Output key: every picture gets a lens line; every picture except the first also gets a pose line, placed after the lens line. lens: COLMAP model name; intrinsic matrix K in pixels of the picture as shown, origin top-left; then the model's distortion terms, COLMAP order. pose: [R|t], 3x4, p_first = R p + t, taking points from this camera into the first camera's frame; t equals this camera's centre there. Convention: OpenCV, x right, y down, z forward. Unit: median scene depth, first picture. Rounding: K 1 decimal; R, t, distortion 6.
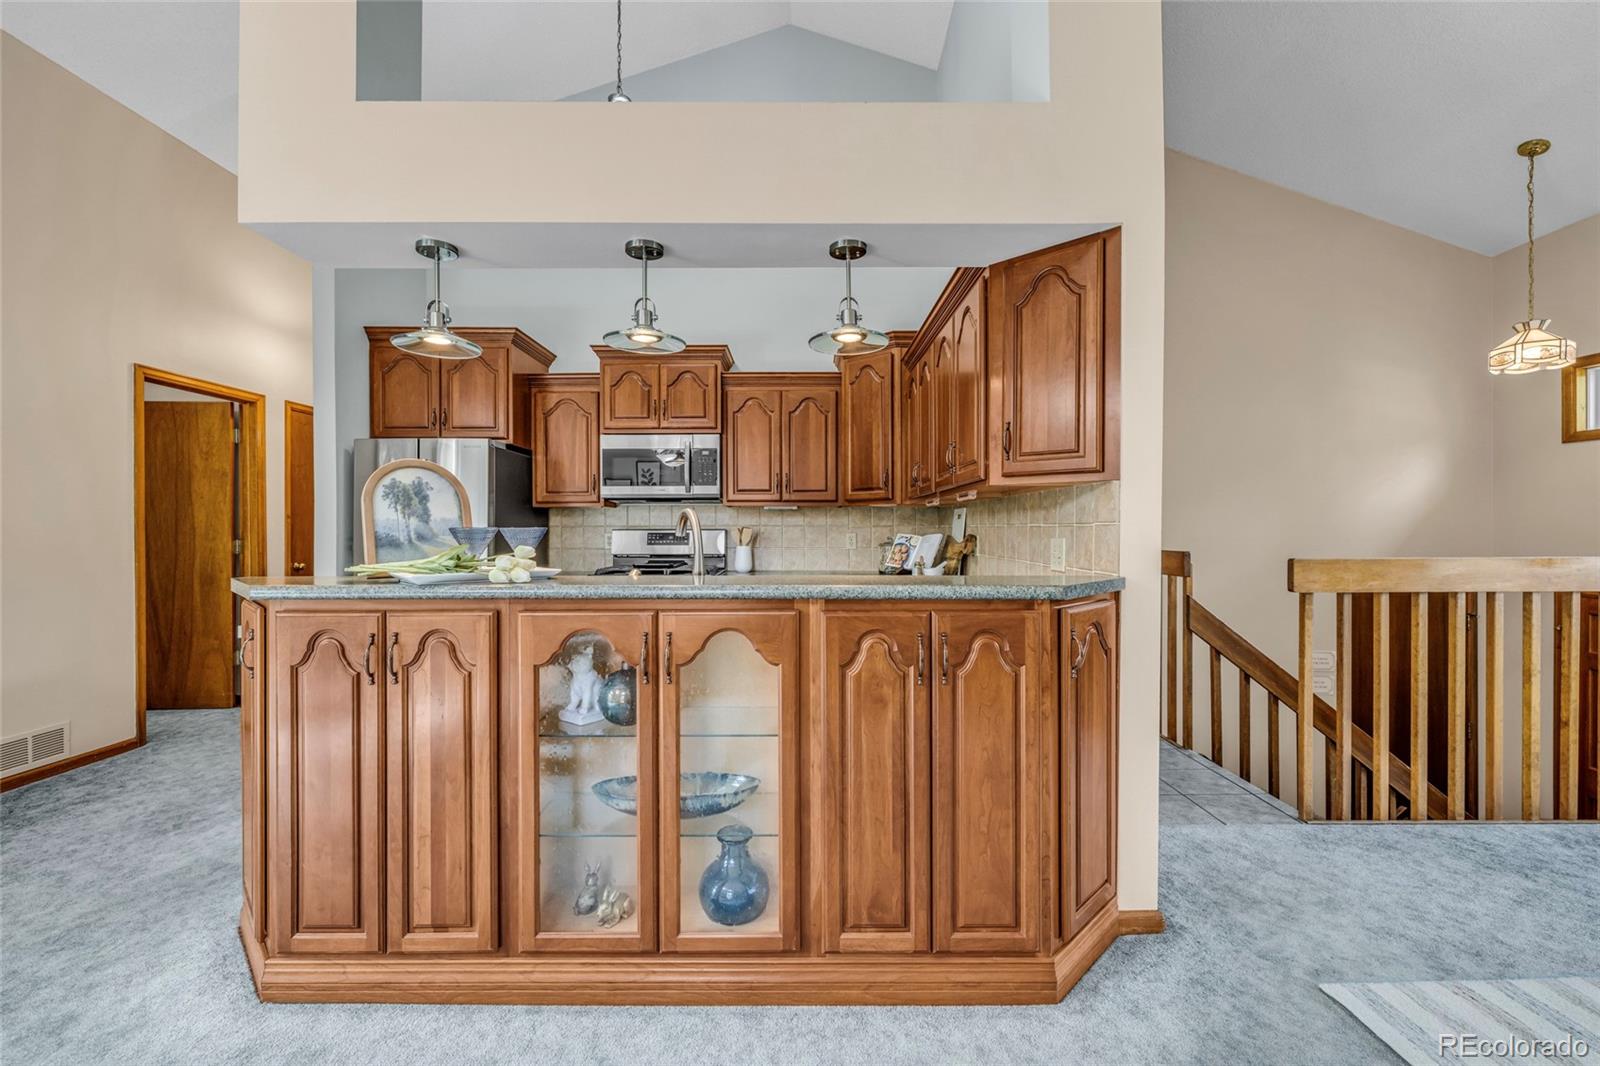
lens RADIAL K [[674.7, 0, 802.0], [0, 674.7, 527.7], [0, 0, 1]] dist [-0.000476, -0.000045]
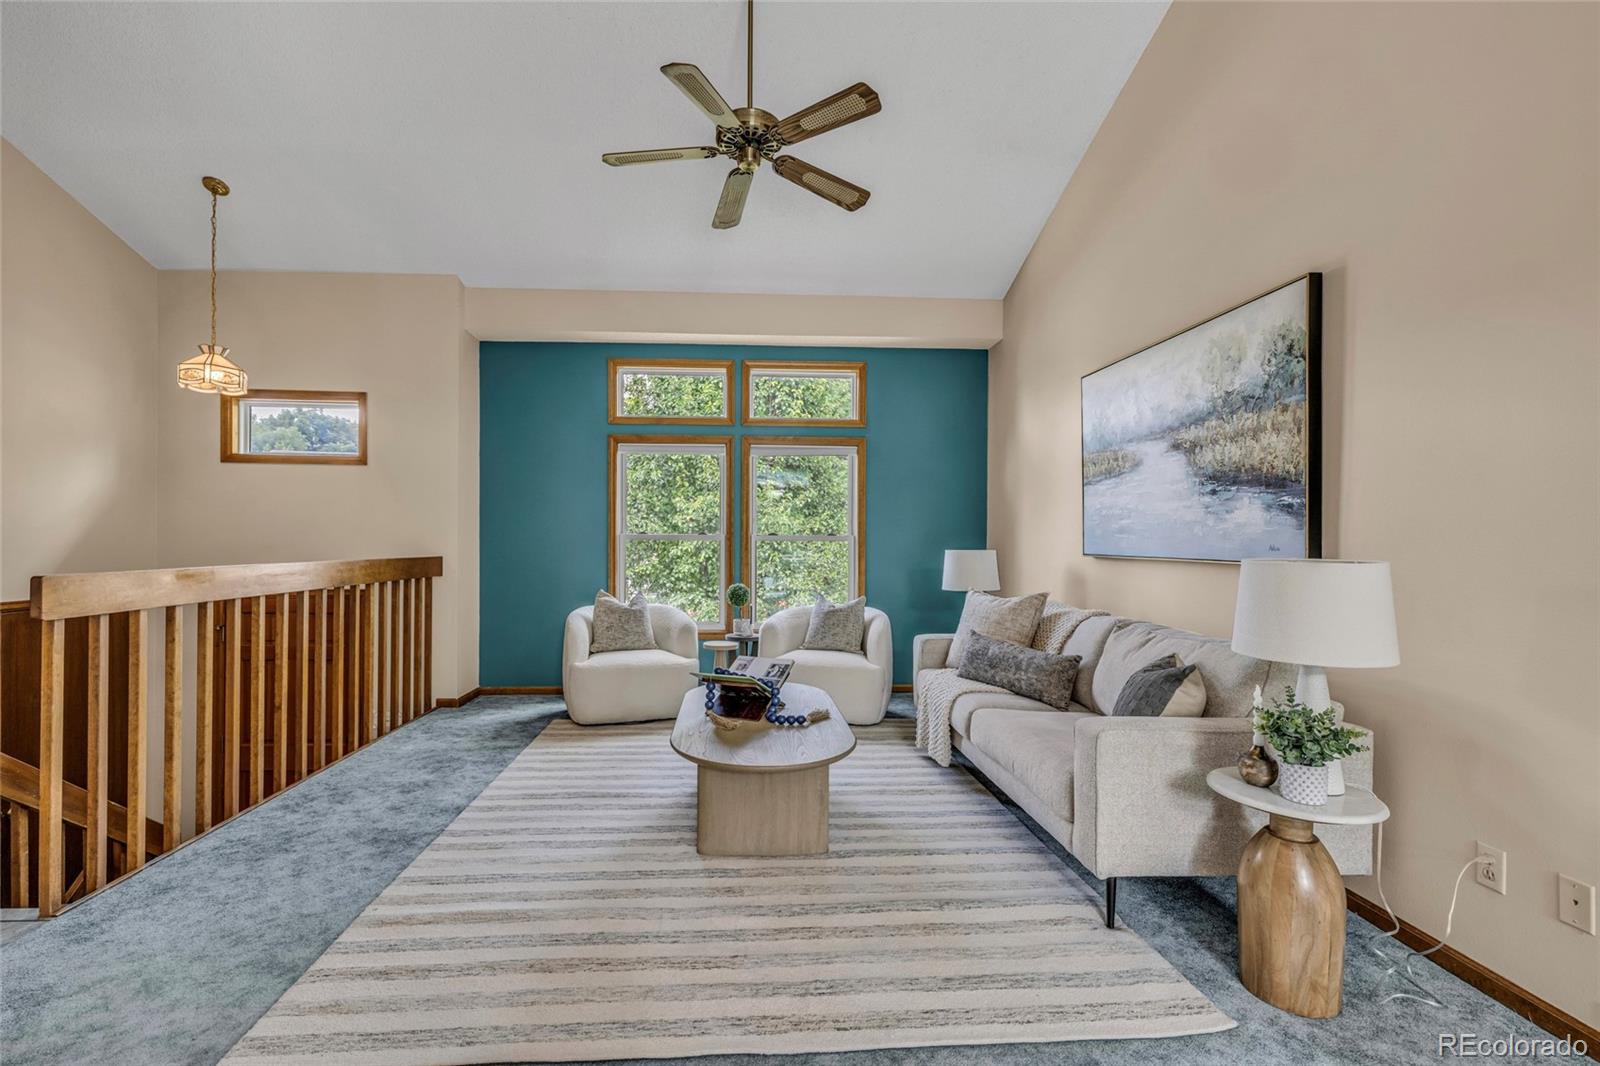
lens RADIAL K [[674.5, 0, 796.2], [0, 674.5, 543.7], [0, 0, 1]] dist [-0.001019, -0.000088]
pose [[-0.053132, -0.001922, 0.998586, -0.064443], [-0.005645, 0.999983, 0.001625, 0.003779], [-0.998572, -0.005551, -0.053142, 0.184845]]
